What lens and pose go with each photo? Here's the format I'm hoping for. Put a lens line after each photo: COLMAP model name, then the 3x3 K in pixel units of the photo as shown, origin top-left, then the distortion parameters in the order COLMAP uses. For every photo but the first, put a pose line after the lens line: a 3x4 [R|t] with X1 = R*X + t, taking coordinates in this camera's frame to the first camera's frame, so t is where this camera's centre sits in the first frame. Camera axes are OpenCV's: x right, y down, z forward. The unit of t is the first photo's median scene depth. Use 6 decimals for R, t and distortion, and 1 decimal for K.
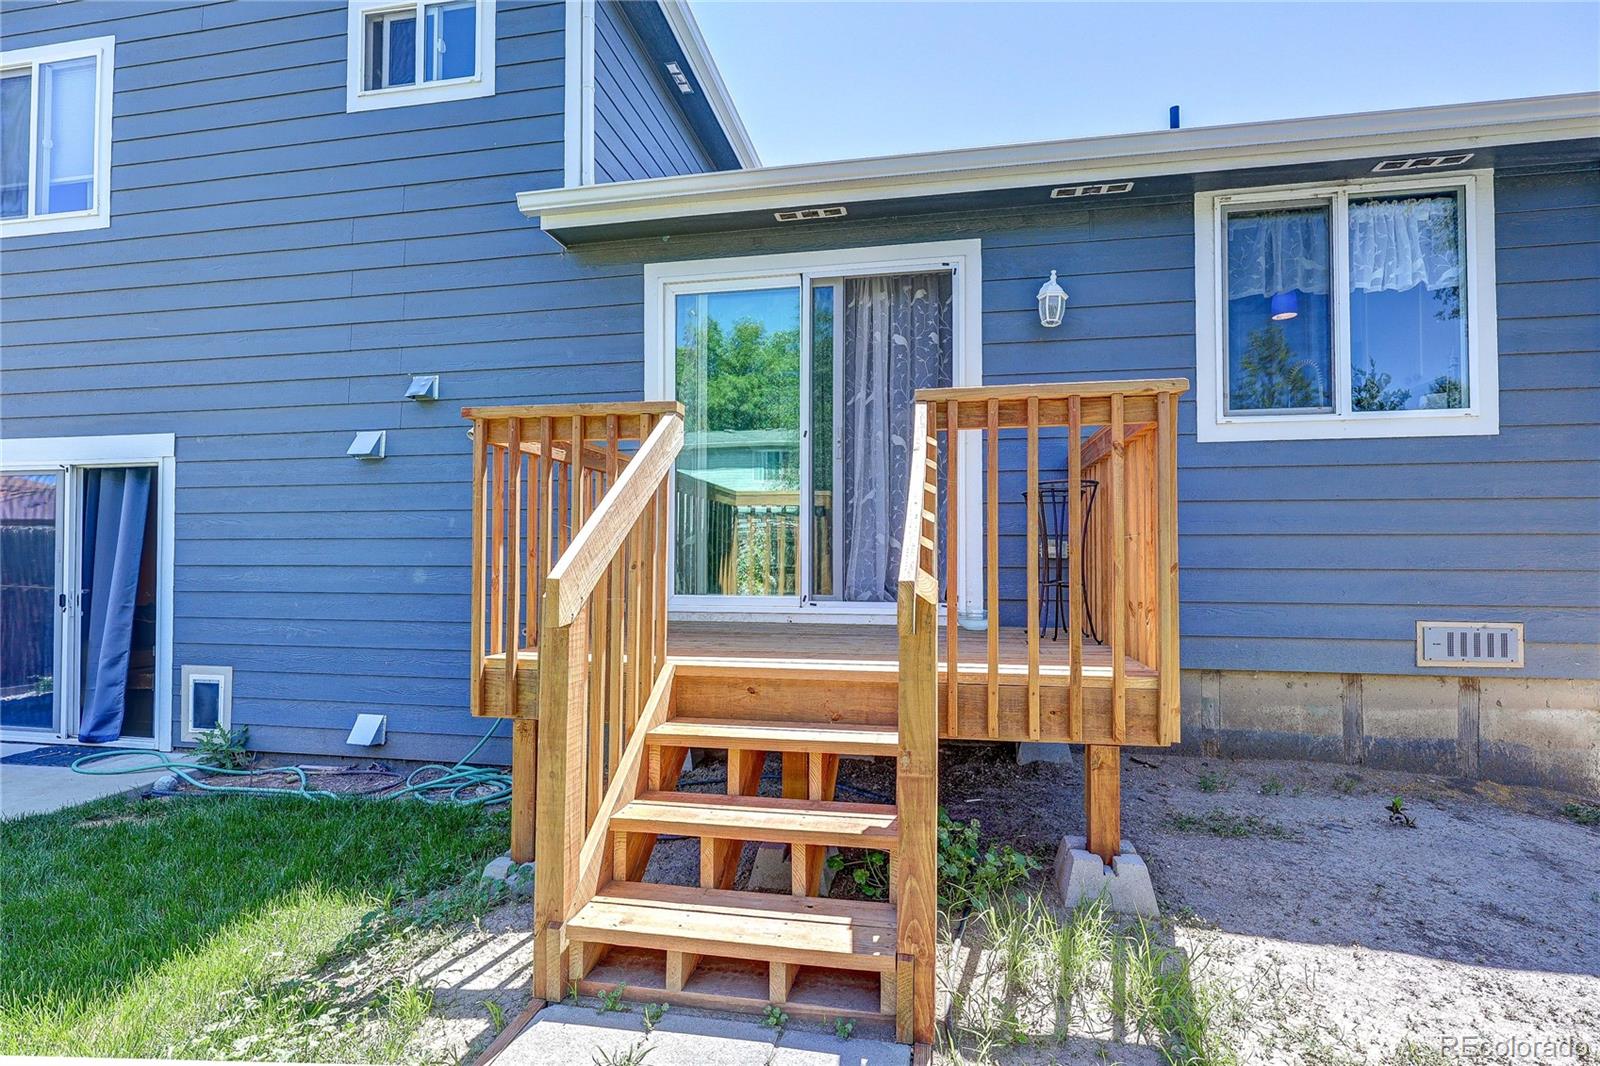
lens RADIAL K [[728.7, 0, 800.0], [0, 728.7, 533.0], [0, 0, 1]] dist [-0.000574, -0.000031]
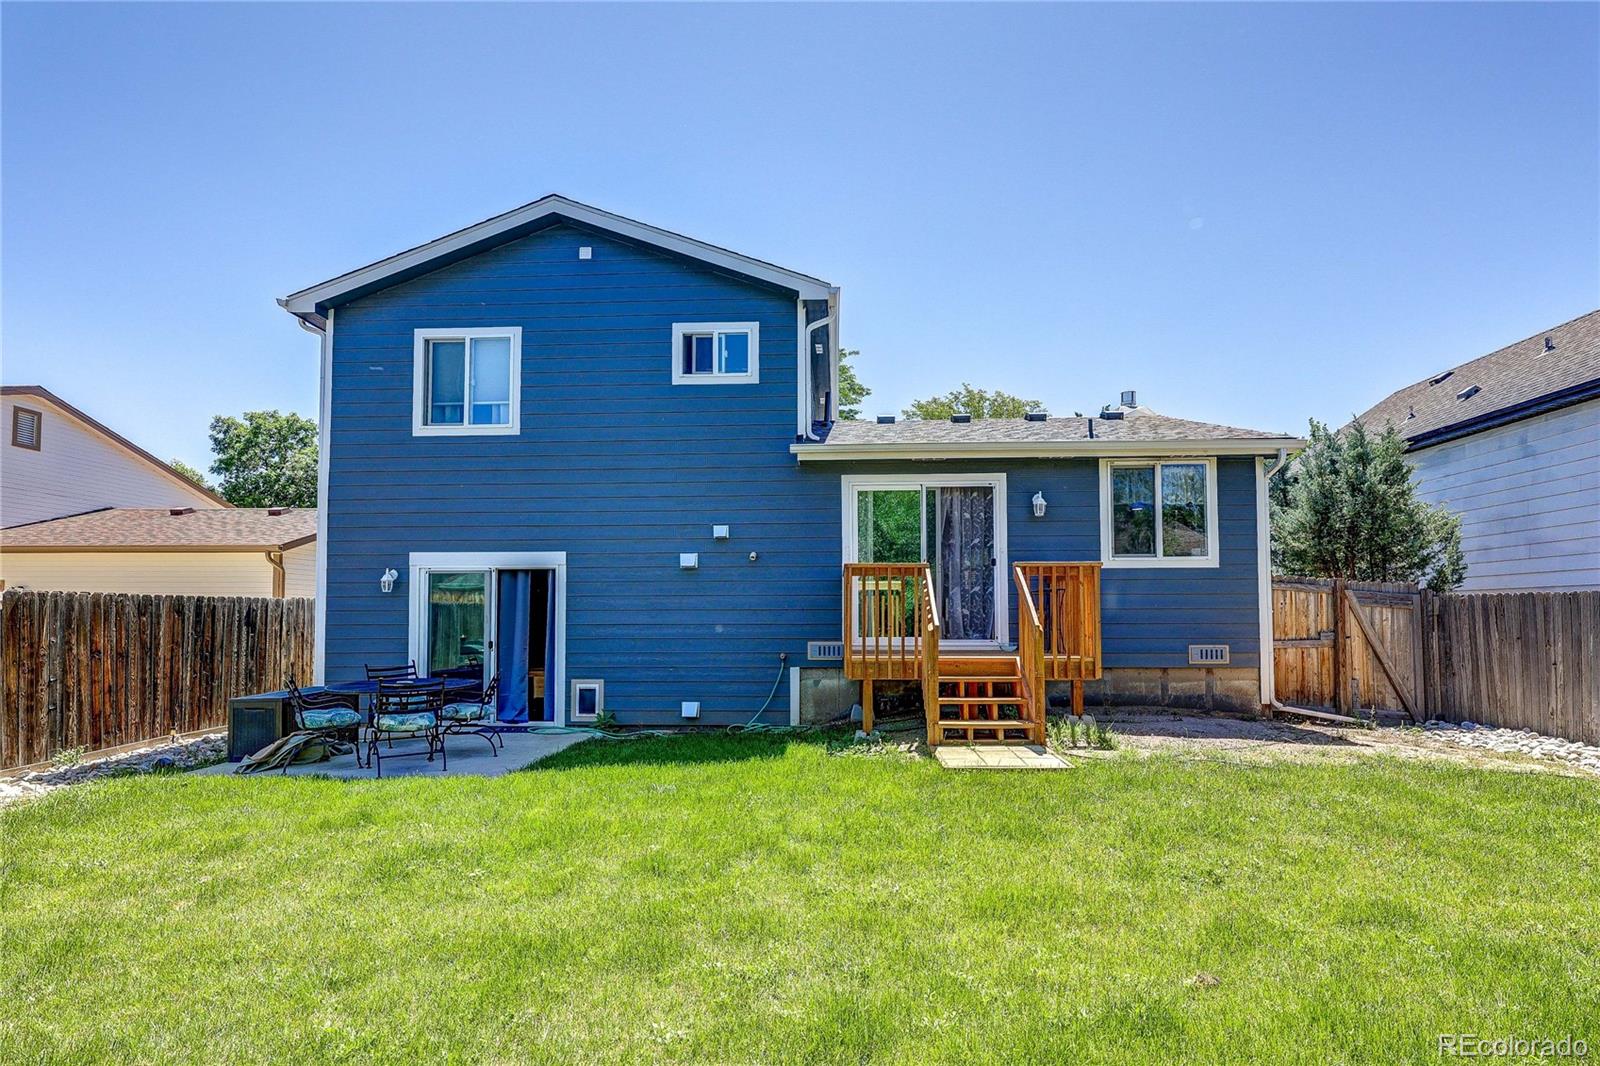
lens RADIAL K [[752.1, 0, 771.2], [0, 752.1, 583.3], [0, 0, 1]] dist [-0.000469, -0.000100]
pose [[0.993791, 0.002552, 0.111235, -0.593040], [-0.000757, 0.999869, -0.016177, -0.030380], [-0.111261, 0.015993, 0.993663, -0.977783]]
